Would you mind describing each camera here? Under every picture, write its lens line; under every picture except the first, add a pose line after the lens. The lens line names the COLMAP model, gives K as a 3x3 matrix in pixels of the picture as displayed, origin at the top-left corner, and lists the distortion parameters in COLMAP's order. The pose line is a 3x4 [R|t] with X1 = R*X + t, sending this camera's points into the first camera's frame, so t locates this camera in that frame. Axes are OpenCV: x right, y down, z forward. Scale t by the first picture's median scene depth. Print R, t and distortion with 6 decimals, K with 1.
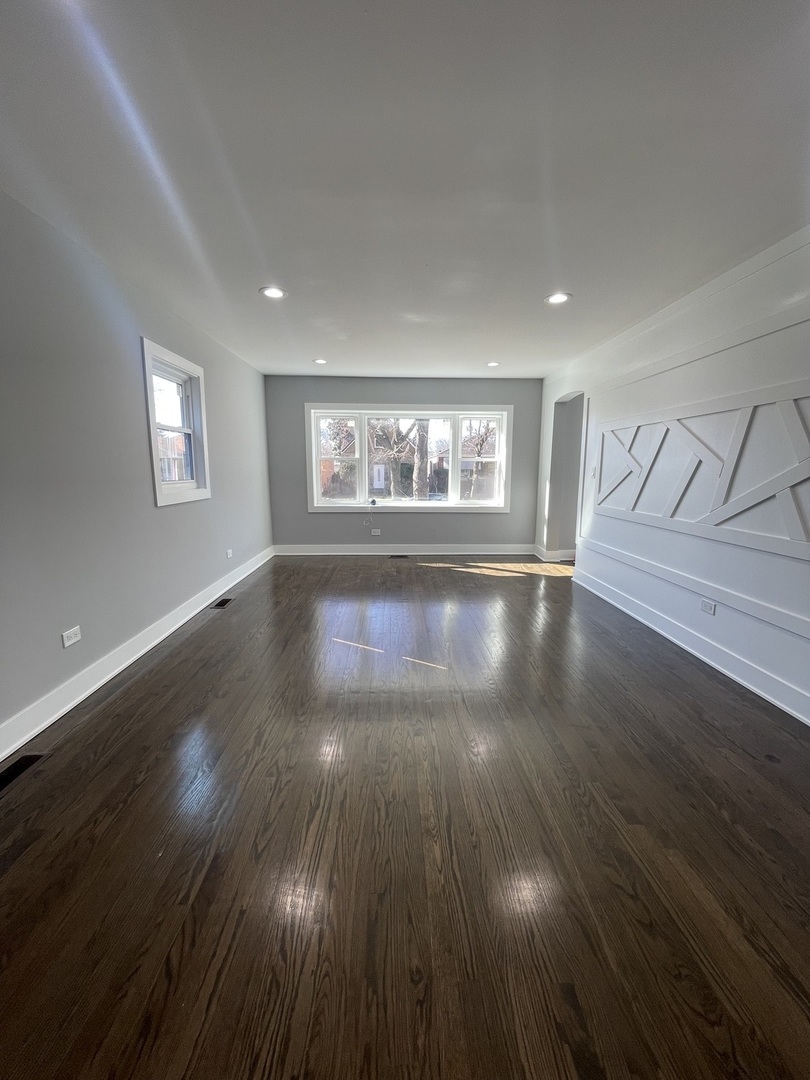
lens RADIAL K [[439.9, 0, 406.3], [0, 439.9, 541.6], [0, 0, 1]] dist [-0.000333, 0.000664]
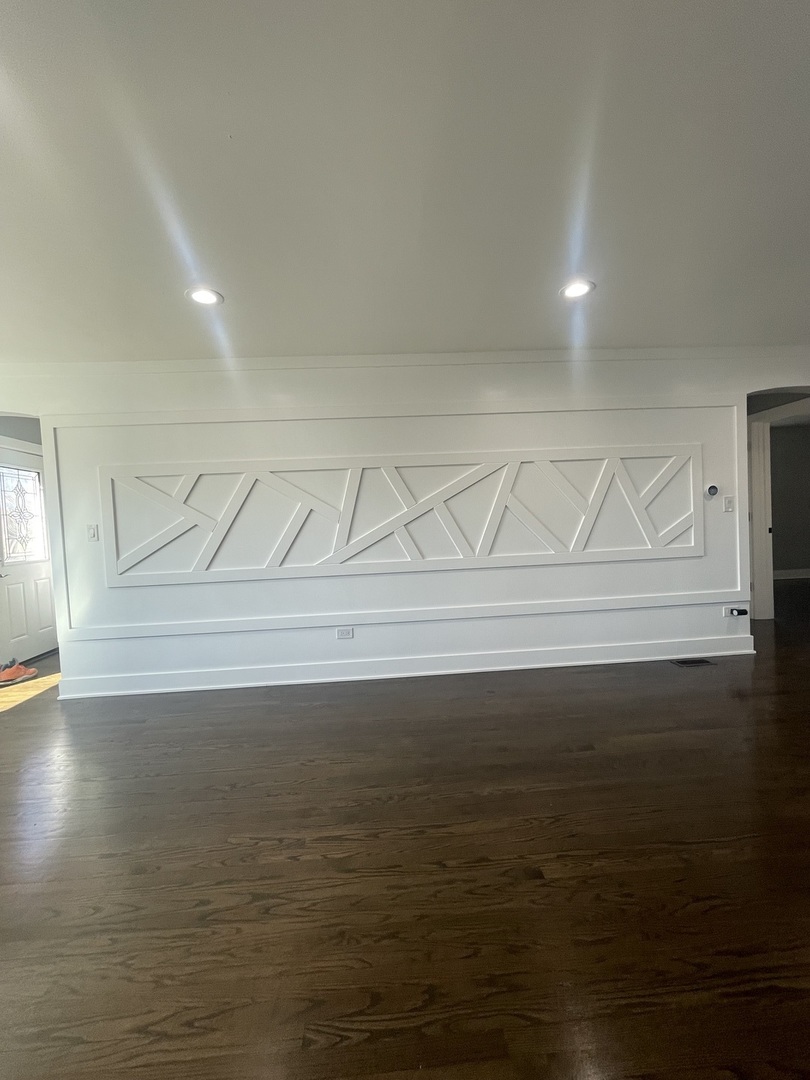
lens RADIAL K [[439.9, 0, 406.3], [0, 439.9, 541.6], [0, 0, 1]] dist [-0.000333, 0.000664]
pose [[-0.025520, -0.049524, 0.998447, -0.546274], [0.205280, 0.977228, 0.053718, -0.137961], [-0.978370, 0.206332, -0.014773, 0.945558]]
